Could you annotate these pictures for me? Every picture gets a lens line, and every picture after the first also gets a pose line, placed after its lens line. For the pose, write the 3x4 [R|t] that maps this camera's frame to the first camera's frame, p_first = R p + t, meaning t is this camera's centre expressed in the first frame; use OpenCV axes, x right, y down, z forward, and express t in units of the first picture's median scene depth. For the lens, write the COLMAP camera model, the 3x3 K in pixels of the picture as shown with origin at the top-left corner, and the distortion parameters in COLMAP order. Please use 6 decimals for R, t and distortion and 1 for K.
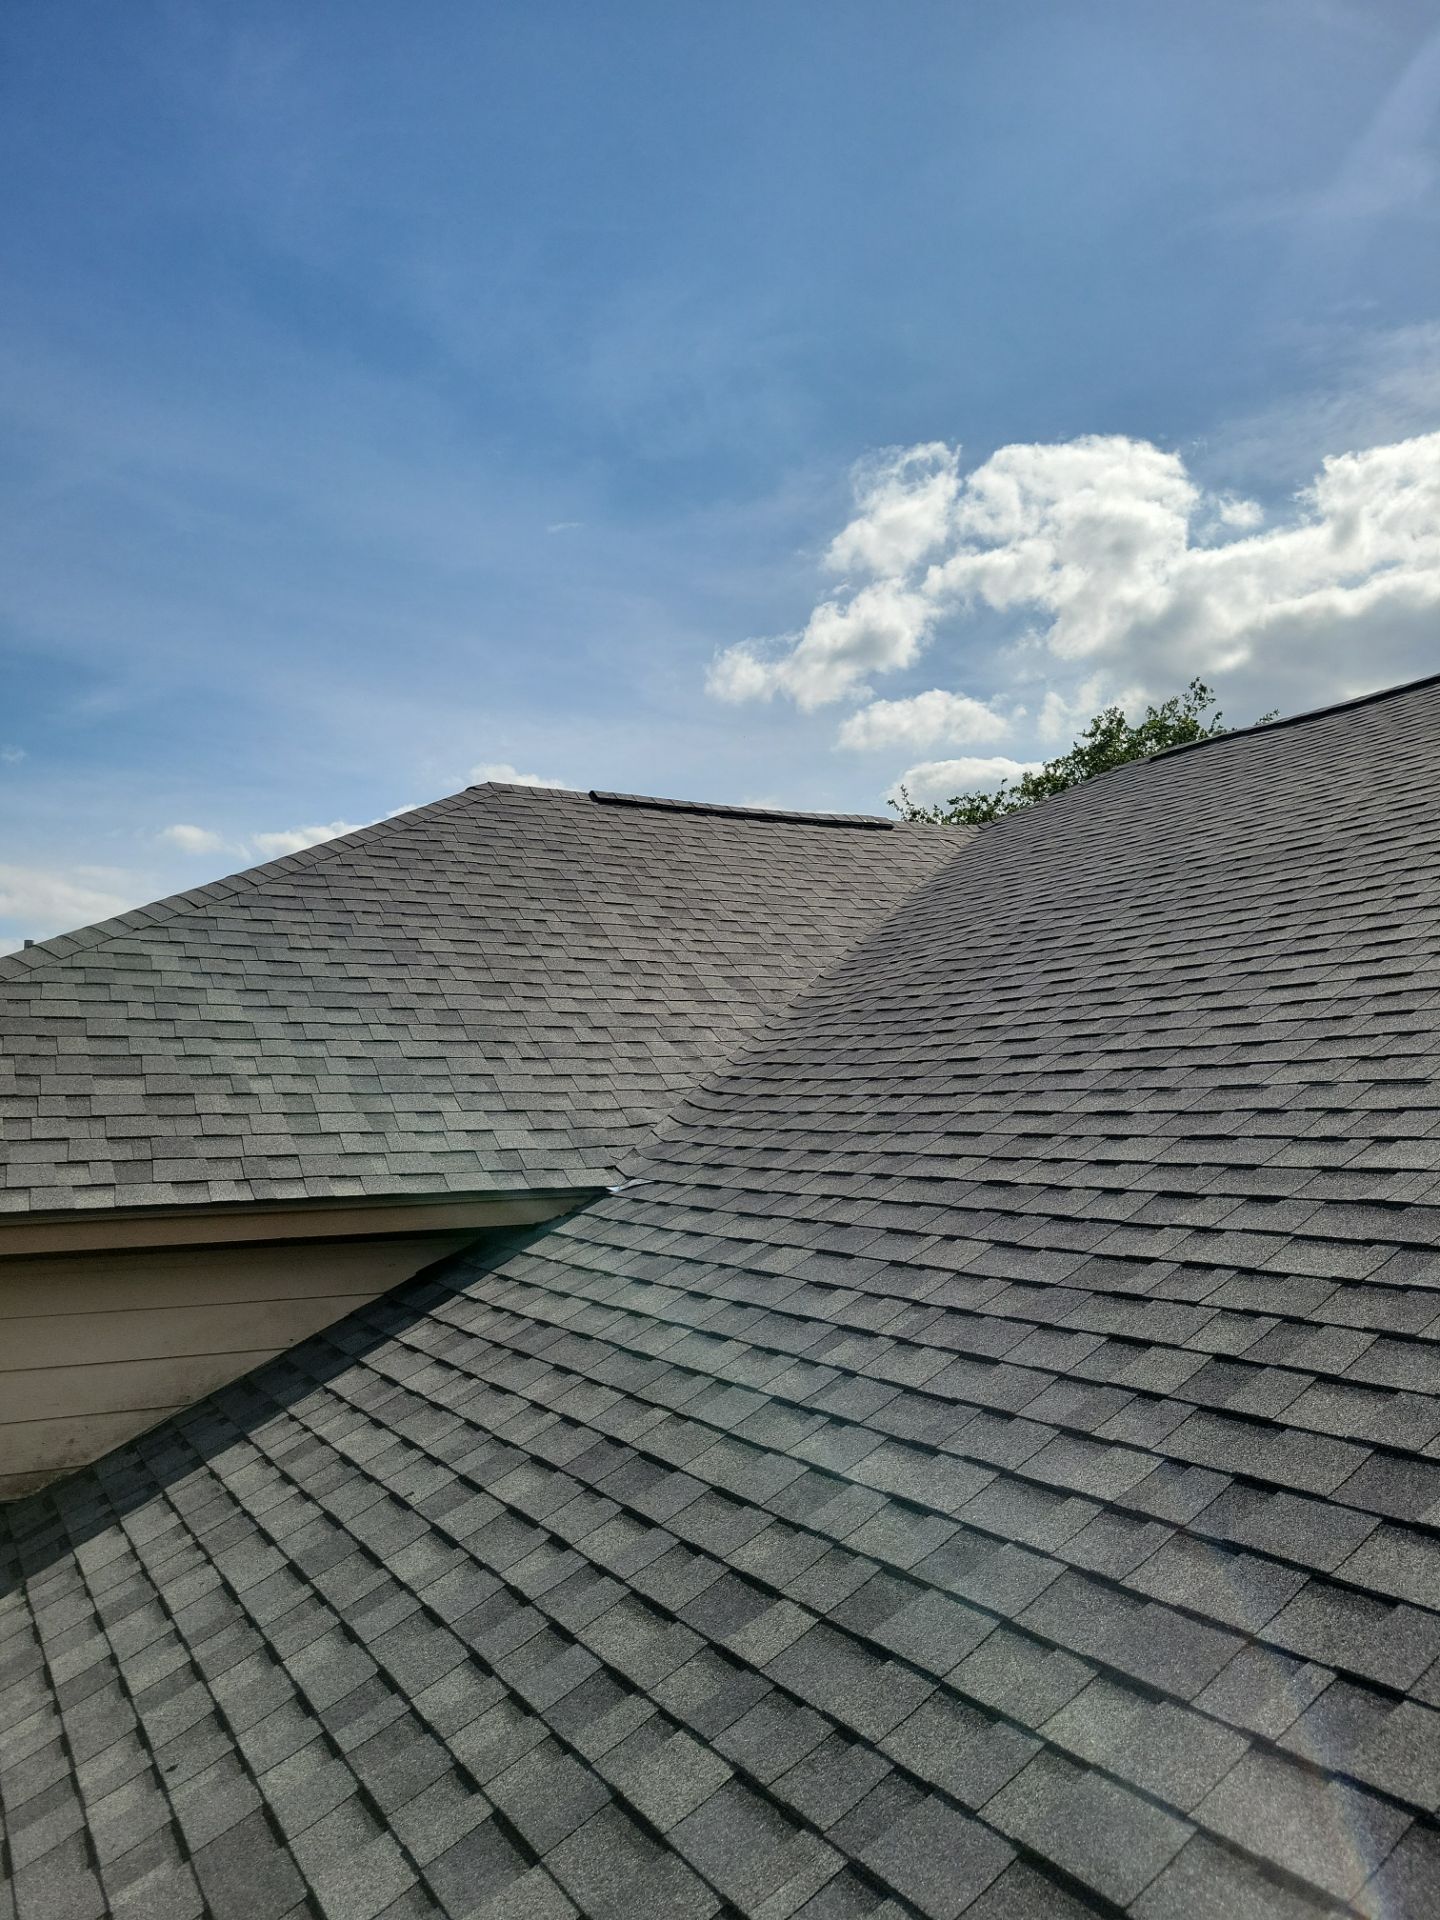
lens RADIAL K [[1441.5, 0, 714.8], [0, 1441.5, 968.1], [0, 0, 1]] dist [0.049488, -0.041415]
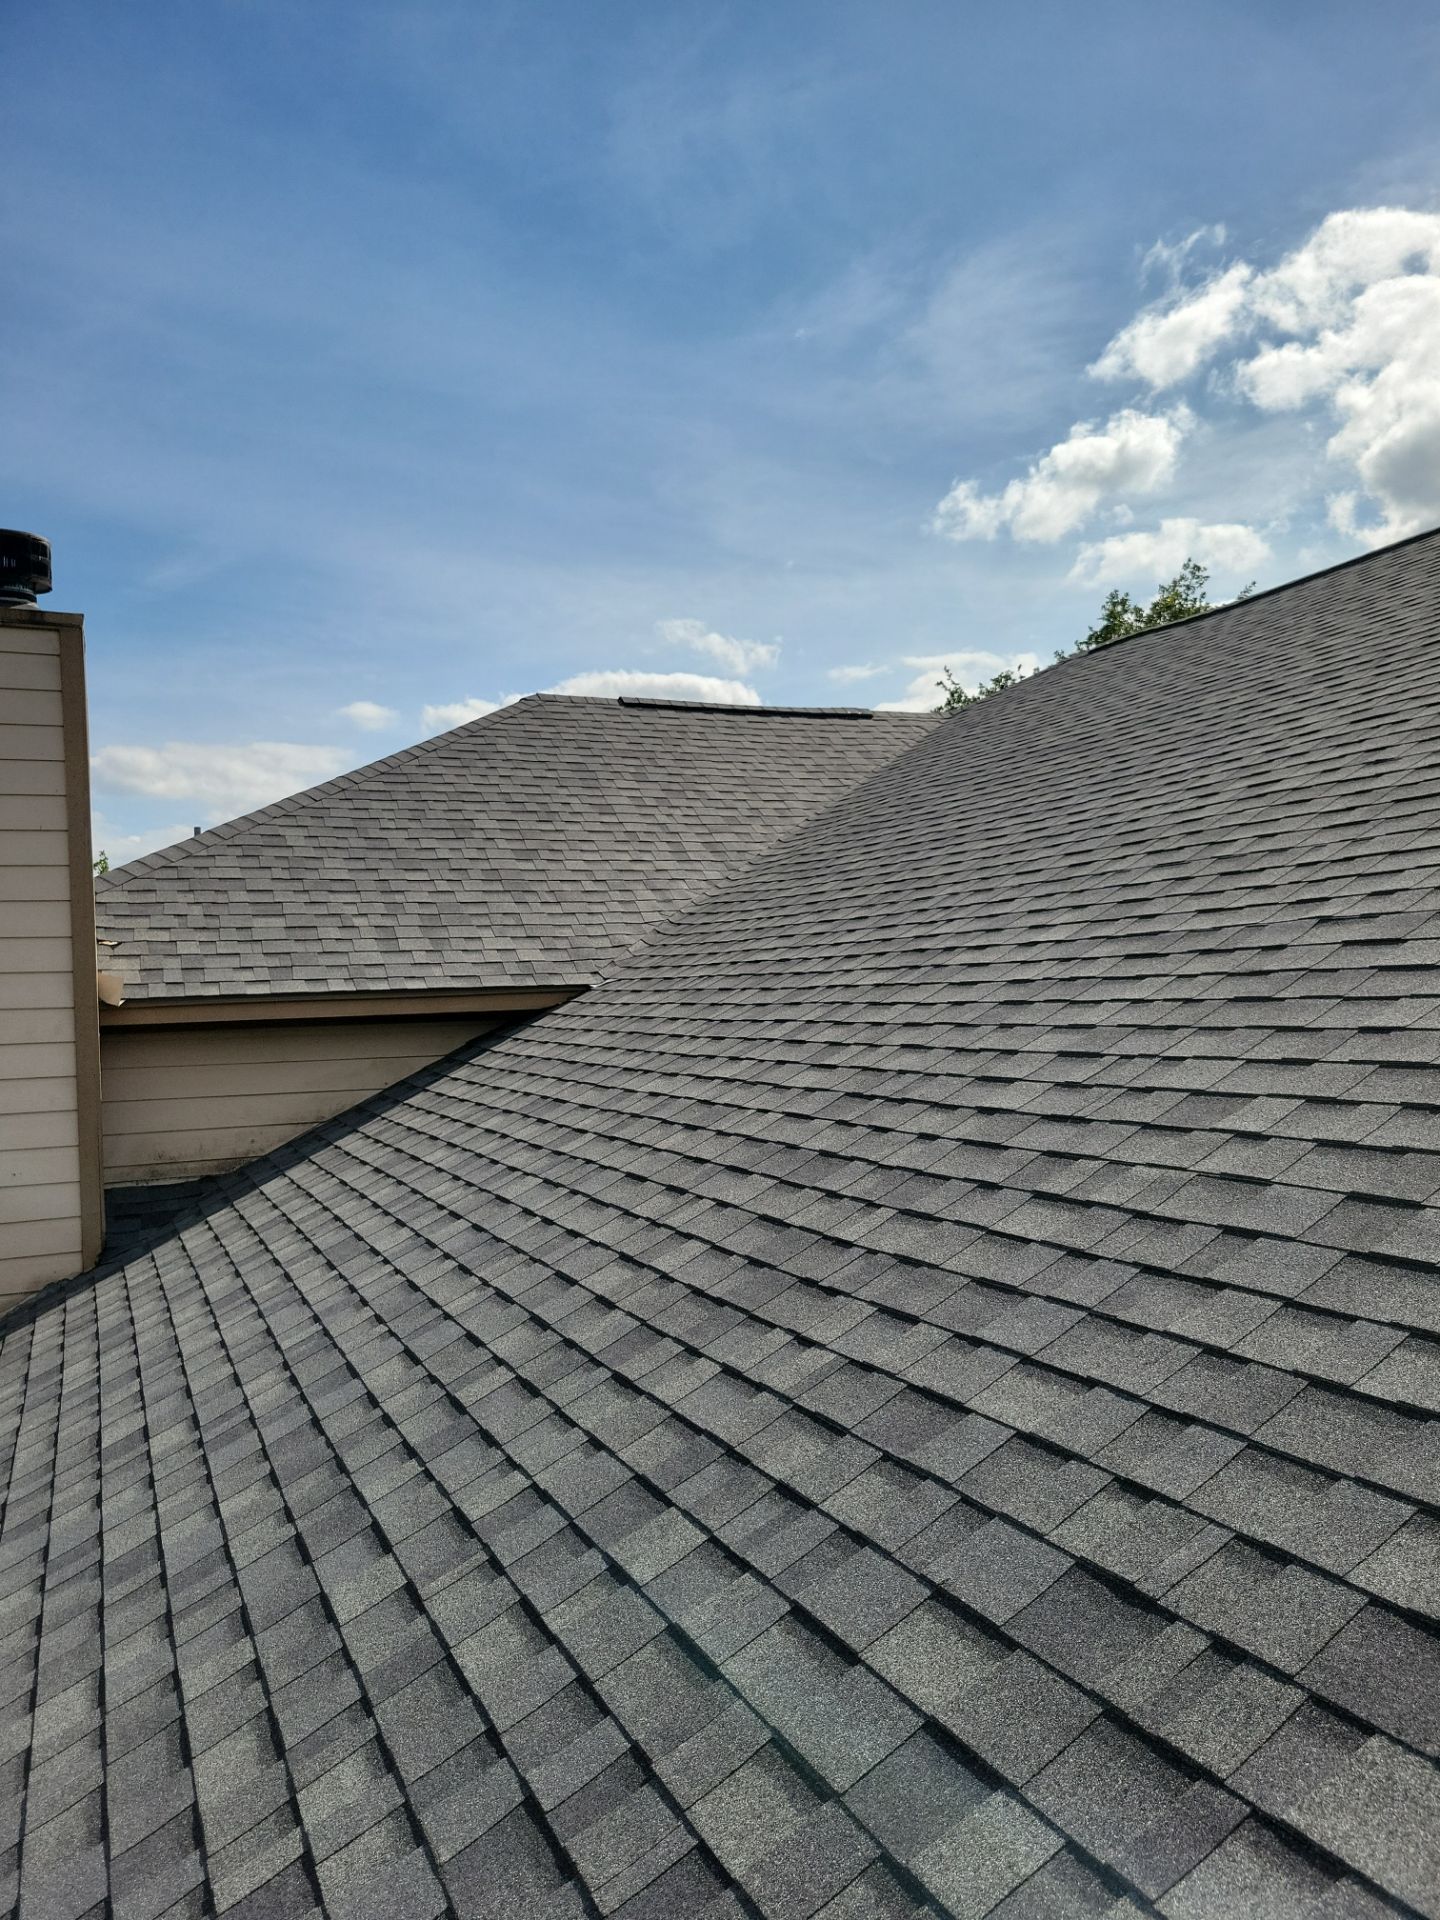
lens RADIAL K [[1441.5, 0, 714.8], [0, 1441.5, 968.1], [0, 0, 1]] dist [0.049488, -0.041415]
pose [[0.995907, -0.016499, -0.088865, 0.157320], [0.024298, 0.995876, 0.087409, 0.006726], [0.087056, -0.089211, 0.992201, -0.390409]]
